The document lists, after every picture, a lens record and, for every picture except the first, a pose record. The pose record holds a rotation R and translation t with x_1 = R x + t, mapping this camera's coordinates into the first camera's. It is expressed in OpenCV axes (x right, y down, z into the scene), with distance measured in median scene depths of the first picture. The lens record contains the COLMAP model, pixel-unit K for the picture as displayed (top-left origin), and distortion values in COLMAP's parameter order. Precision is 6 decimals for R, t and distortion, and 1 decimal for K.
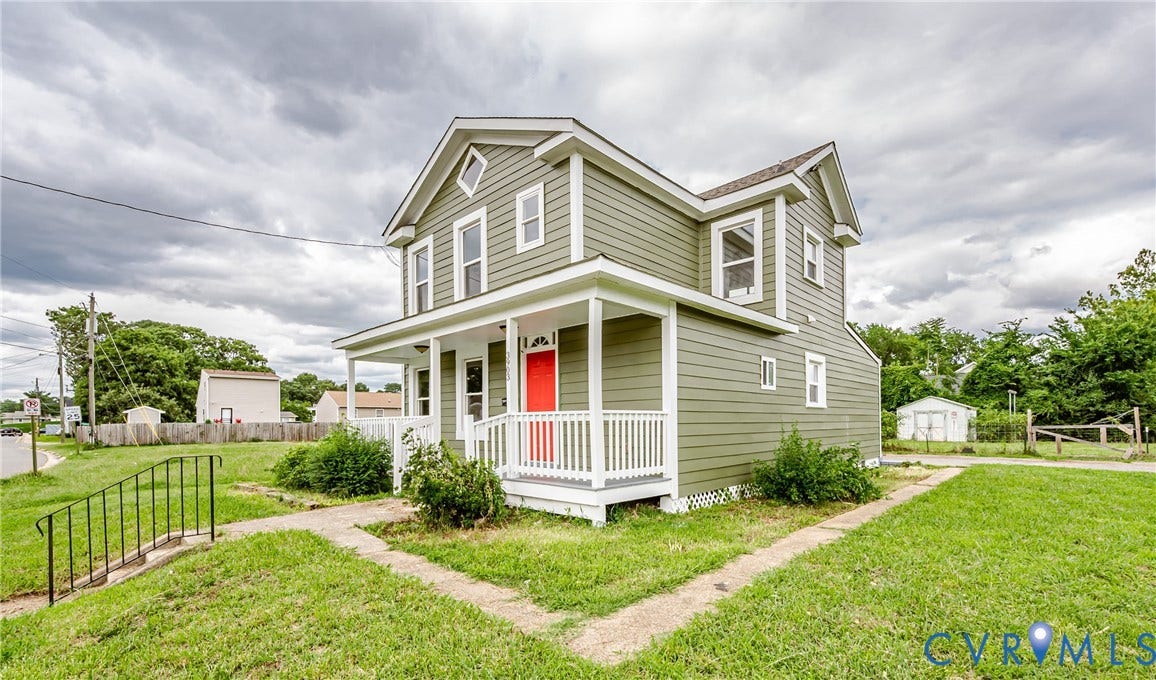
lens RADIAL K [[501.1, 0, 578.3], [0, 501.1, 423.8], [0, 0, 1]] dist [-0.004804, -0.000431]
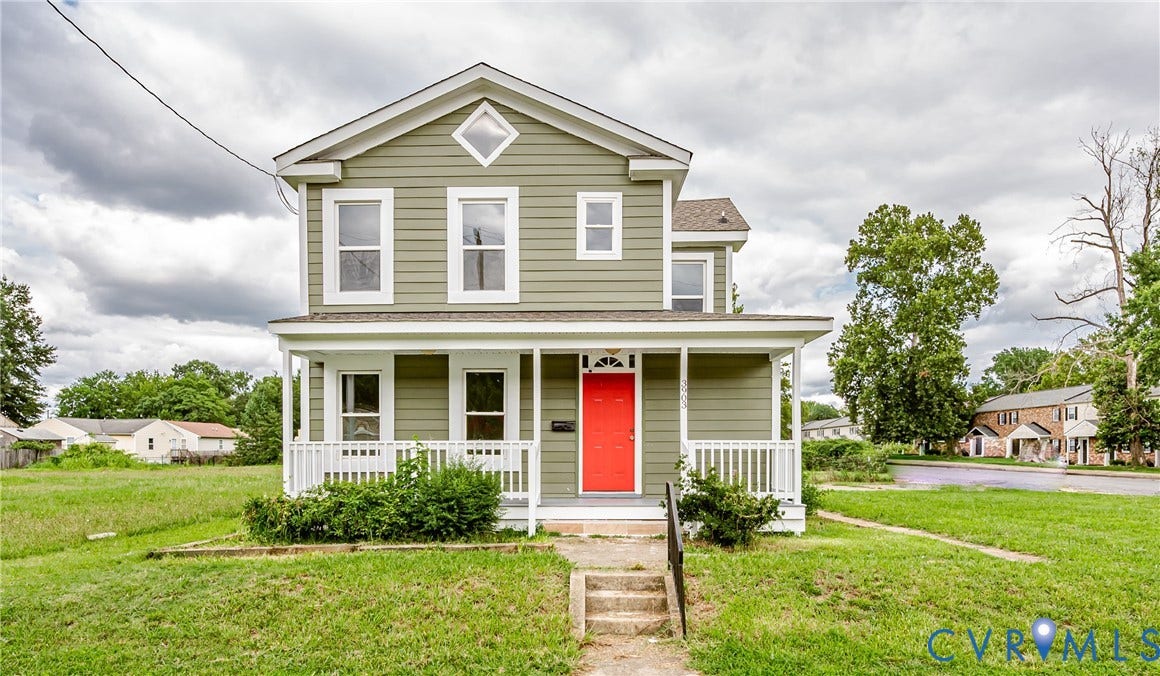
lens RADIAL K [[743.3, 0, 575.3], [0, 743.3, 465.6], [0, 0, 1]] dist [0.000293, -0.001079]
pose [[0.731961, -0.002574, 0.681342, -0.900967], [-0.005188, 0.999943, 0.009351, 0.011738], [-0.681327, -0.010379, 0.731906, 0.031359]]
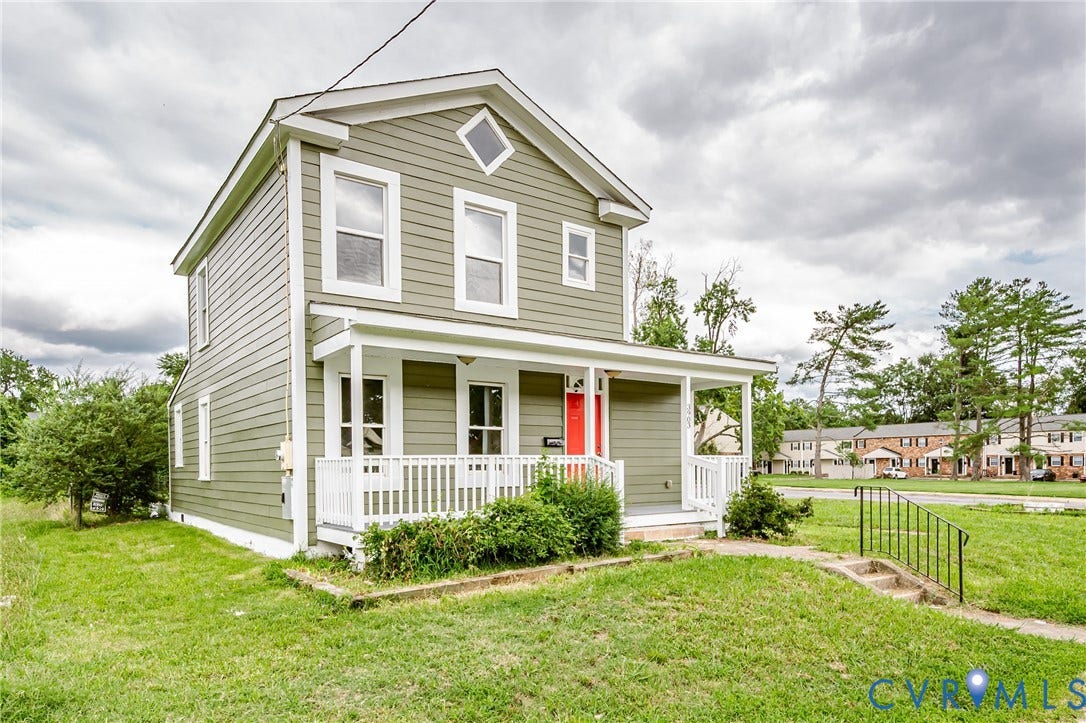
lens RADIAL K [[698.6, 0, 536.7], [0, 698.6, 478.9], [0, 0, 1]] dist [0.003386, 0.001657]
pose [[0.177463, -0.008014, 0.984095, -1.251299], [0.006465, 0.999955, 0.006977, 0.013183], [-0.984106, 0.005124, 0.177507, 0.721092]]
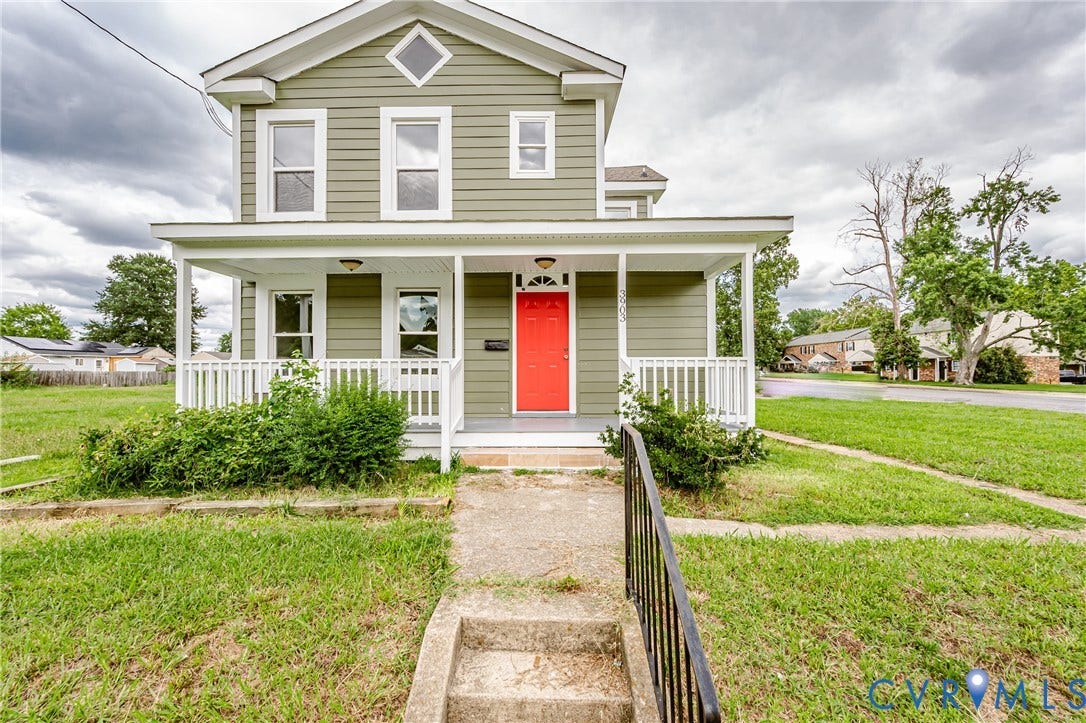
lens RADIAL K [[437.7, 0, 539.5], [0, 437.7, 367.3], [0, 0, 1]] dist [0.002341, 0.000582]
pose [[0.729282, 0.015118, 0.684046, -0.536379], [-0.001829, 0.999795, -0.020146, 0.009240], [-0.684210, 0.013441, 0.729161, 0.357151]]
